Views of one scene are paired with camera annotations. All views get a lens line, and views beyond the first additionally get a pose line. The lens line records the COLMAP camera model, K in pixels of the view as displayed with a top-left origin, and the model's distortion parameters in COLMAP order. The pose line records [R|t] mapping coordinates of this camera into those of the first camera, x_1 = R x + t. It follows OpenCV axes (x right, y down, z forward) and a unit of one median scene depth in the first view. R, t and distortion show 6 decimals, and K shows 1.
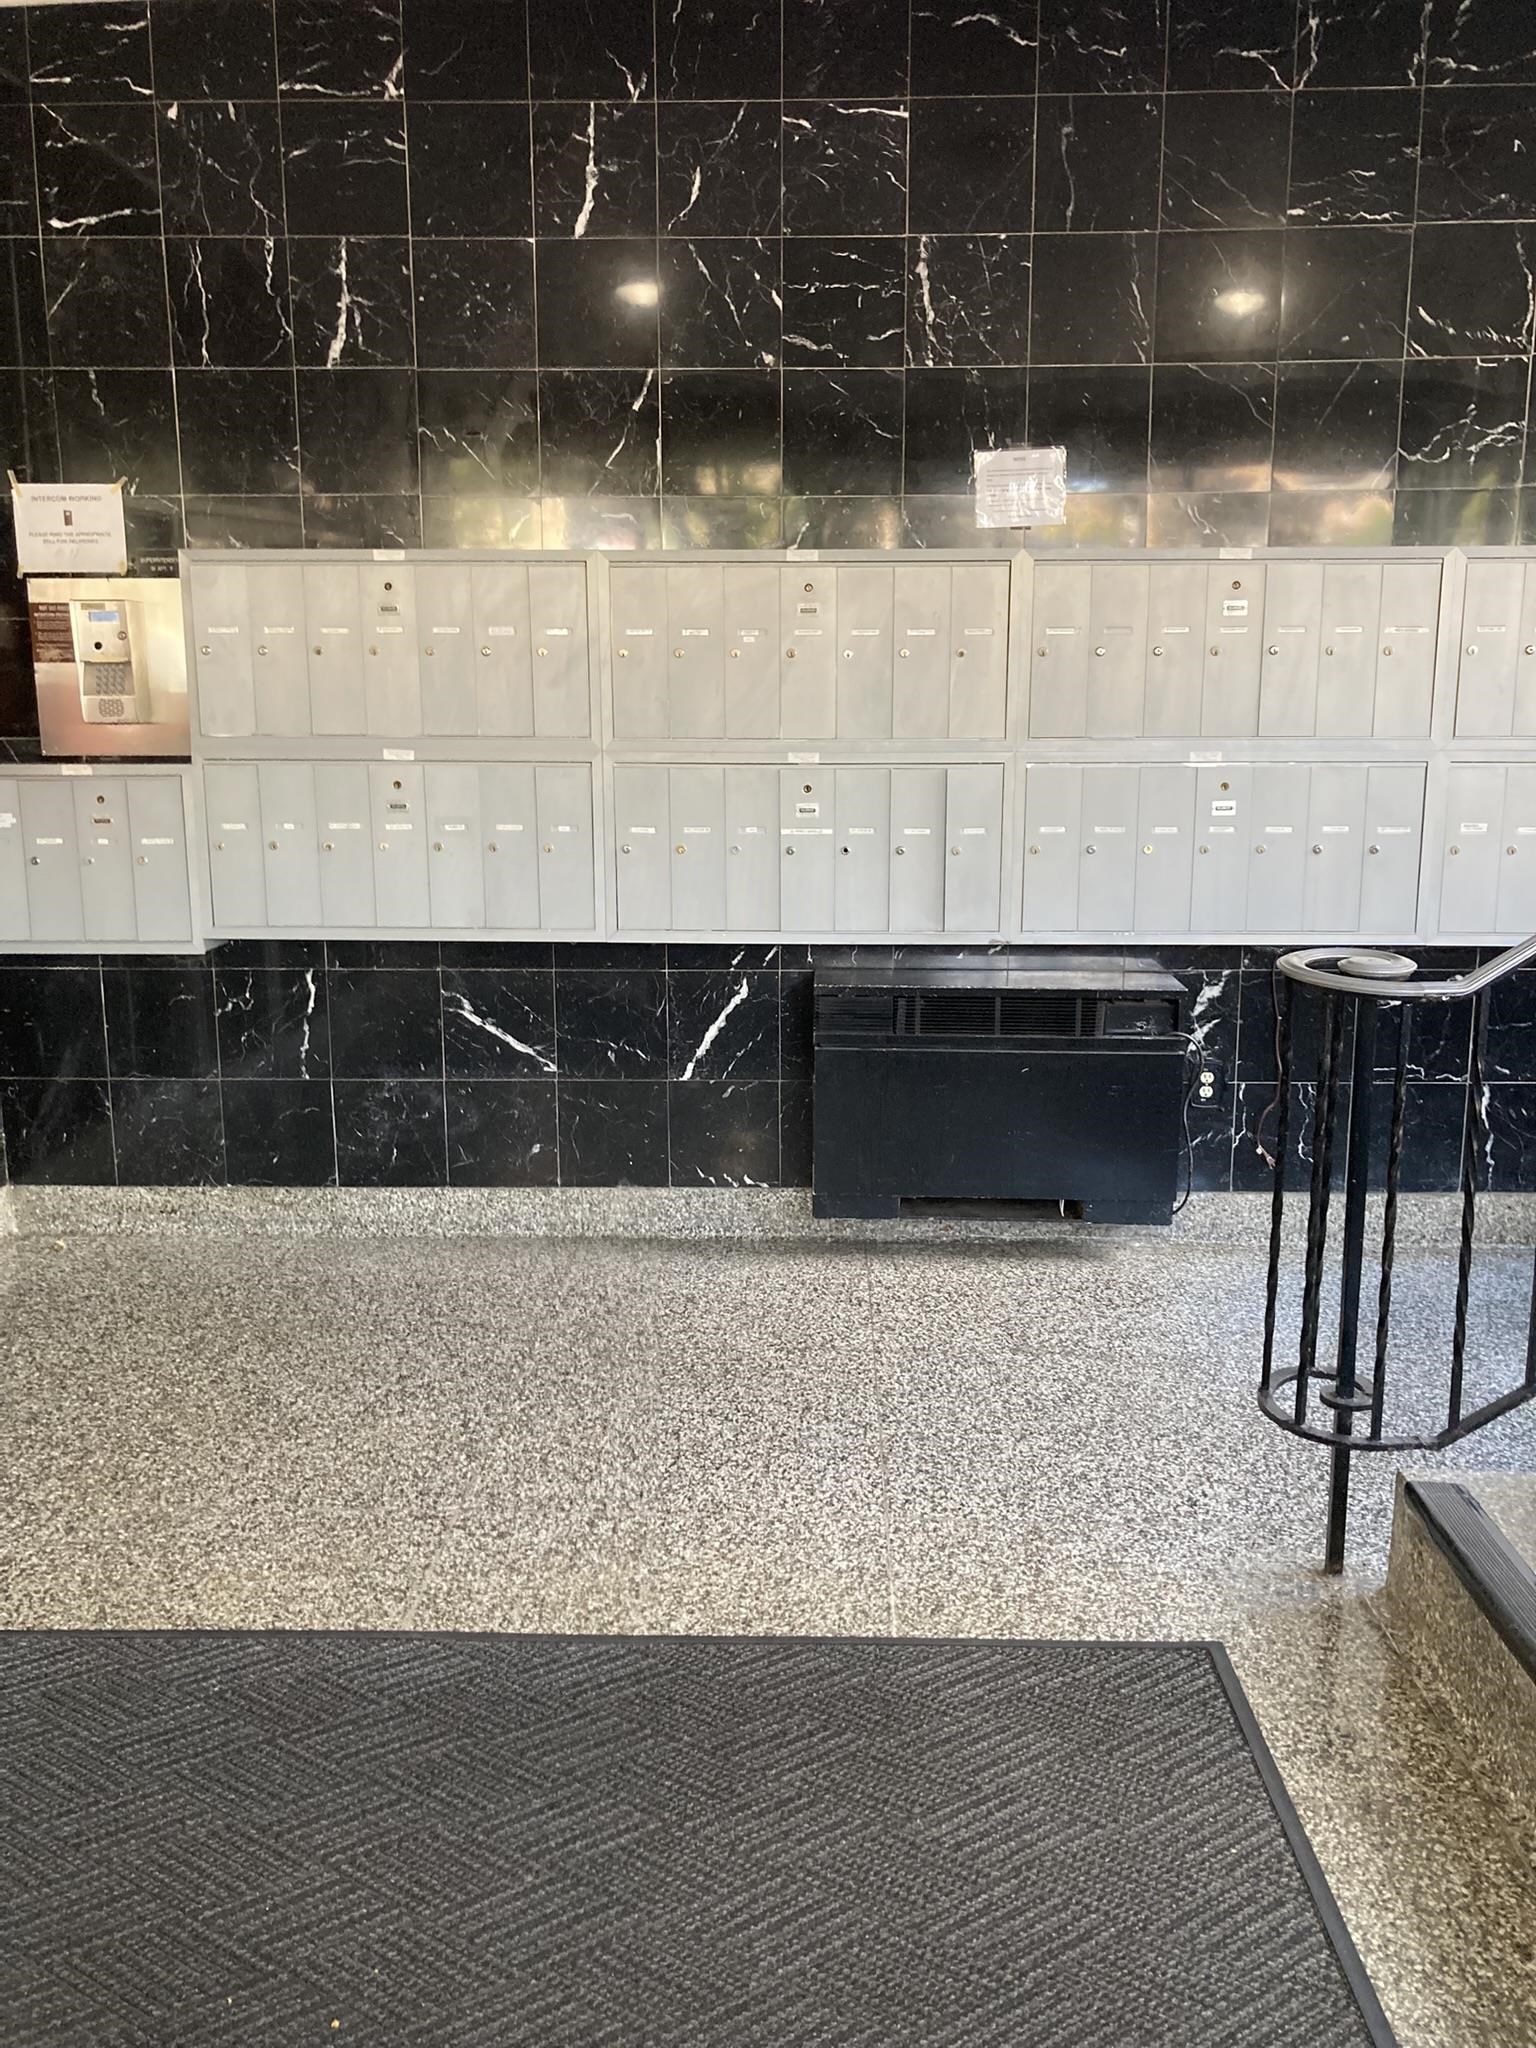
lens RADIAL K [[1680.8, 0, 768.1], [0, 1680.8, 1021.1], [0, 0, 1]] dist [0.052334, -0.060504]
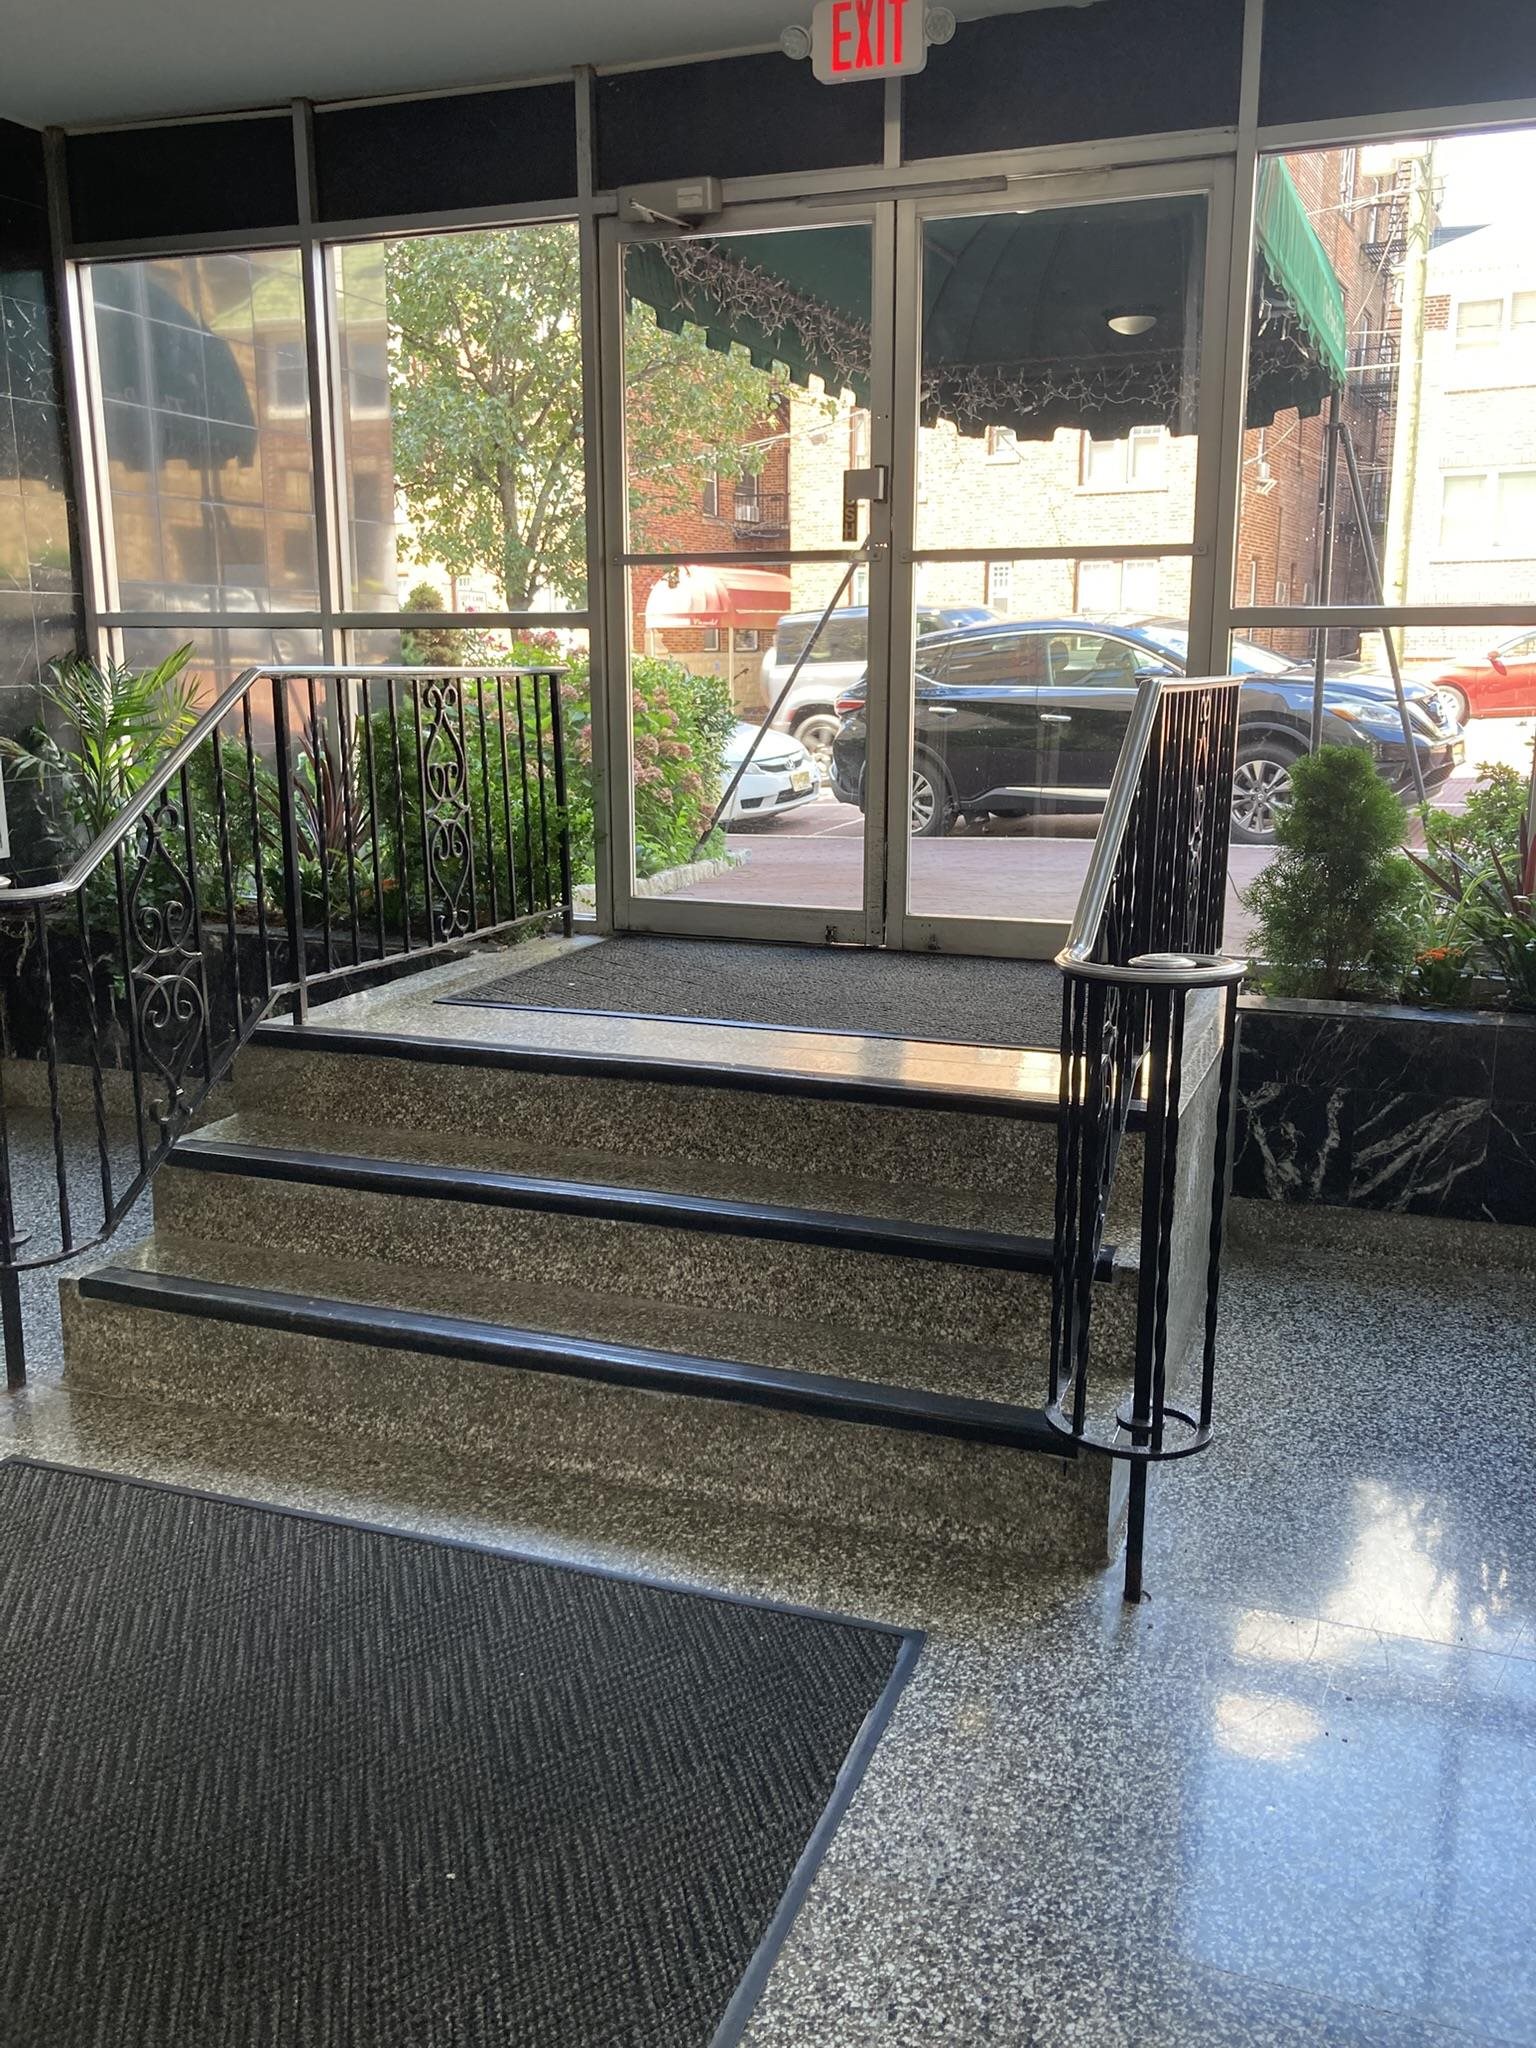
lens RADIAL K [[1680.8, 0, 768.6], [0, 1680.8, 1024.8], [0, 0, 1]] dist [0.052334, -0.060504]
pose [[0.317672, -0.202940, 0.926229, -0.735175], [0.188216, 0.970886, 0.148172, -0.009092], [-0.929333, 0.127261, 0.346620, 0.054932]]
